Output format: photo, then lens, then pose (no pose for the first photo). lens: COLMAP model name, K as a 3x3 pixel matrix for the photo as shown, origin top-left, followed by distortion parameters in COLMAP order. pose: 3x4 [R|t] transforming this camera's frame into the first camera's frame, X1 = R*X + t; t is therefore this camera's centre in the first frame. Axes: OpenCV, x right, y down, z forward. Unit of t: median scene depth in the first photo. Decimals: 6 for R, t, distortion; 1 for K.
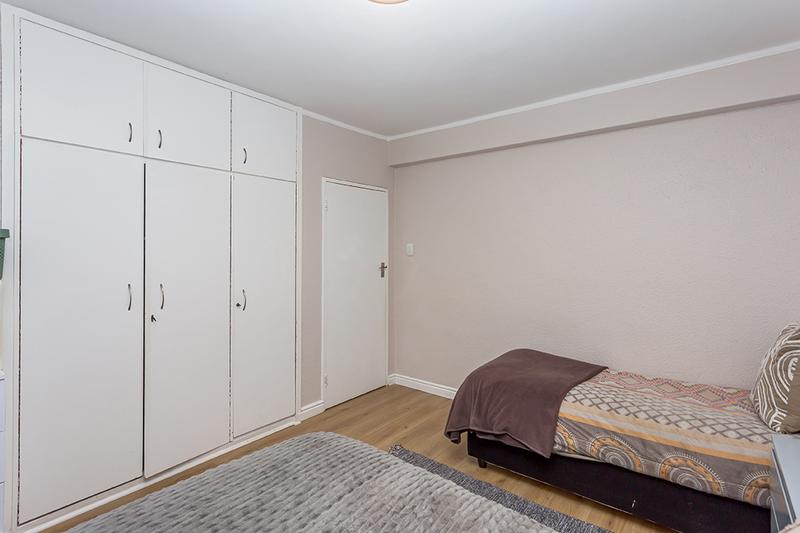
lens RADIAL K [[387.6, 0, 394.9], [0, 387.6, 255.2], [0, 0, 1]] dist [0.000783, 0.000190]
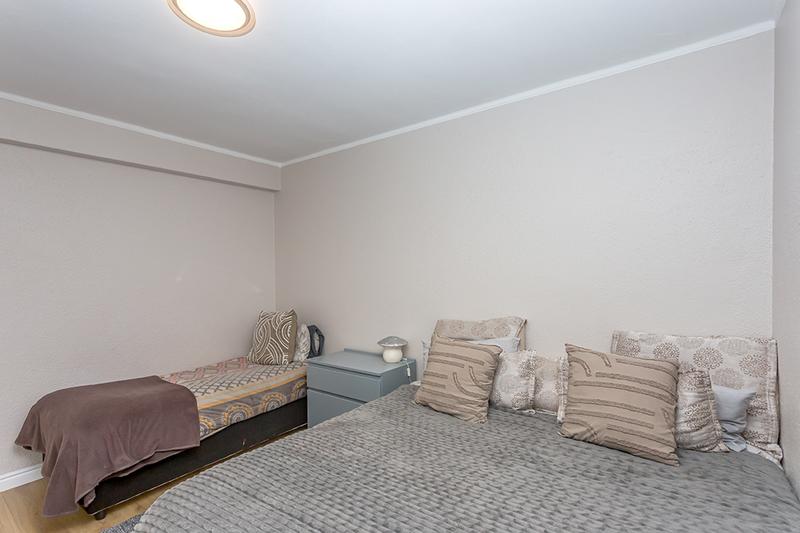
lens RADIAL K [[387.6, 0, 394.9], [0, 387.6, 255.2], [0, 0, 1]] dist [0.000783, 0.000190]
pose [[-0.033409, 0.036671, 0.998769, -0.917191], [0.021622, 0.999119, -0.035961, -0.018412], [-0.999208, 0.020394, -0.034173, 0.444527]]
